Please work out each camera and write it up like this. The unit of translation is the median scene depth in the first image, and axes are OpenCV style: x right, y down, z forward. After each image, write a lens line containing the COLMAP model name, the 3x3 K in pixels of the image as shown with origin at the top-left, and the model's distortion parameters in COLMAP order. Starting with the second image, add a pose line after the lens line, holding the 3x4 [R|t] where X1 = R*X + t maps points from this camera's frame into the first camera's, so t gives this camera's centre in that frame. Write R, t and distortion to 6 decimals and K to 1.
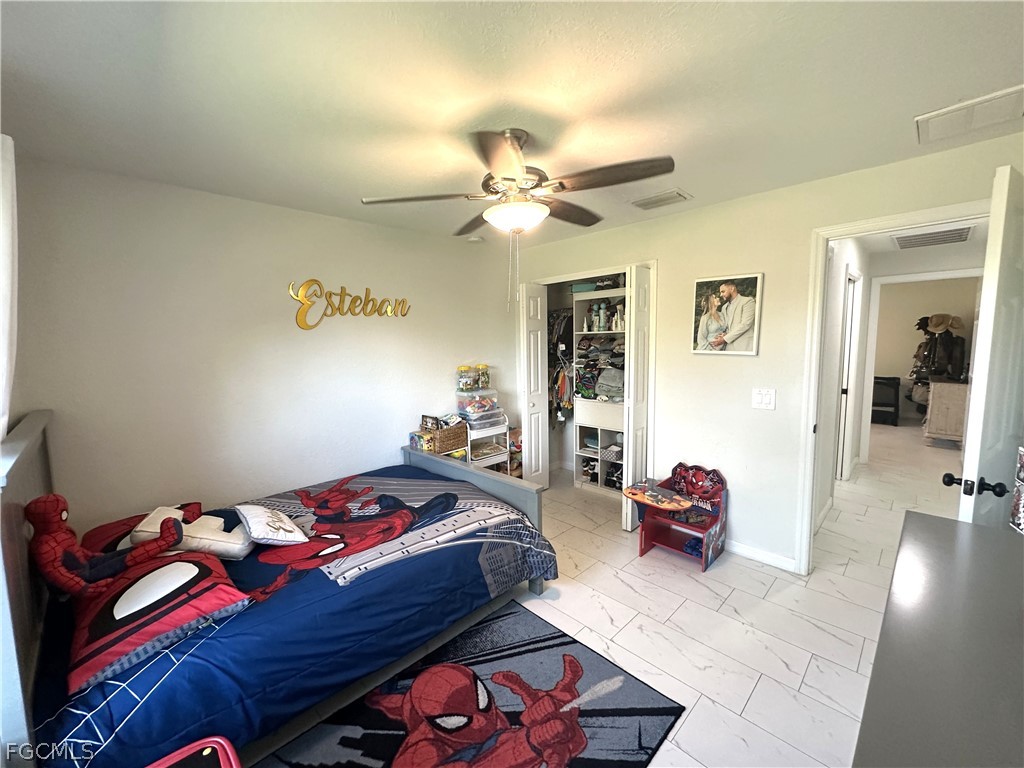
lens RADIAL K [[409.9, 0, 511.4], [0, 409.9, 384.1], [0, 0, 1]] dist [-0.002124, 0.000192]
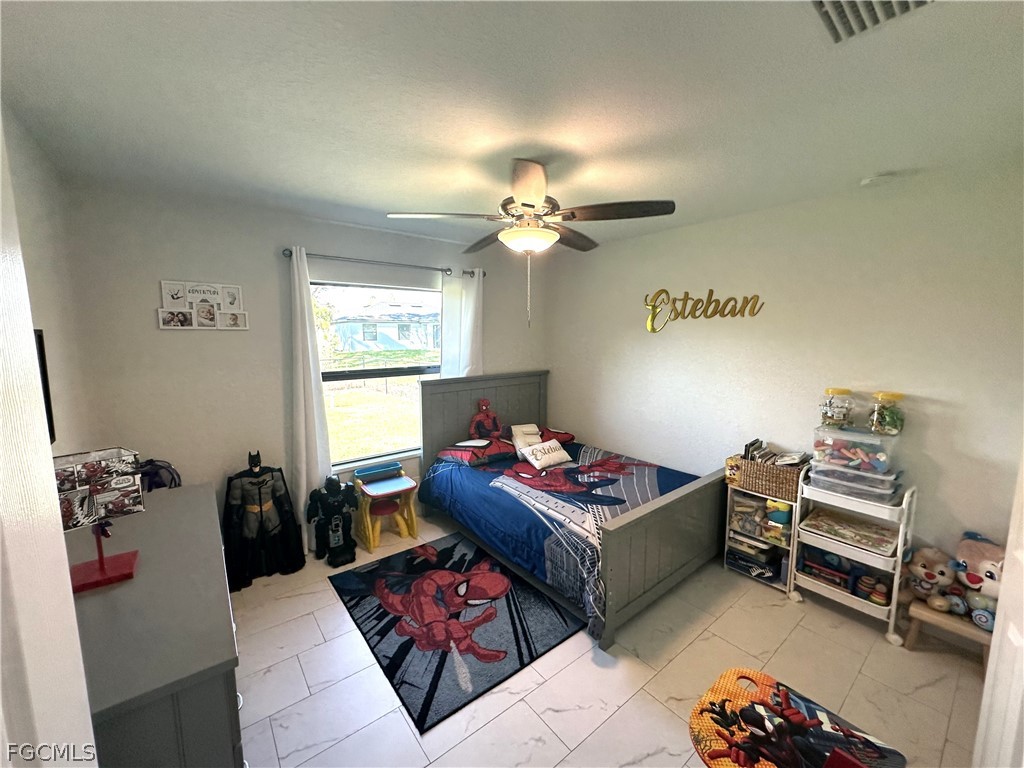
lens RADIAL K [[409.9, 0, 511.4], [0, 409.9, 384.1], [0, 0, 1]] dist [-0.002124, 0.000192]
pose [[-0.105593, 0.142063, -0.984210, 0.961514], [-0.101368, 0.983049, 0.152771, -0.163385], [0.989229, 0.115898, -0.089402, 0.925164]]
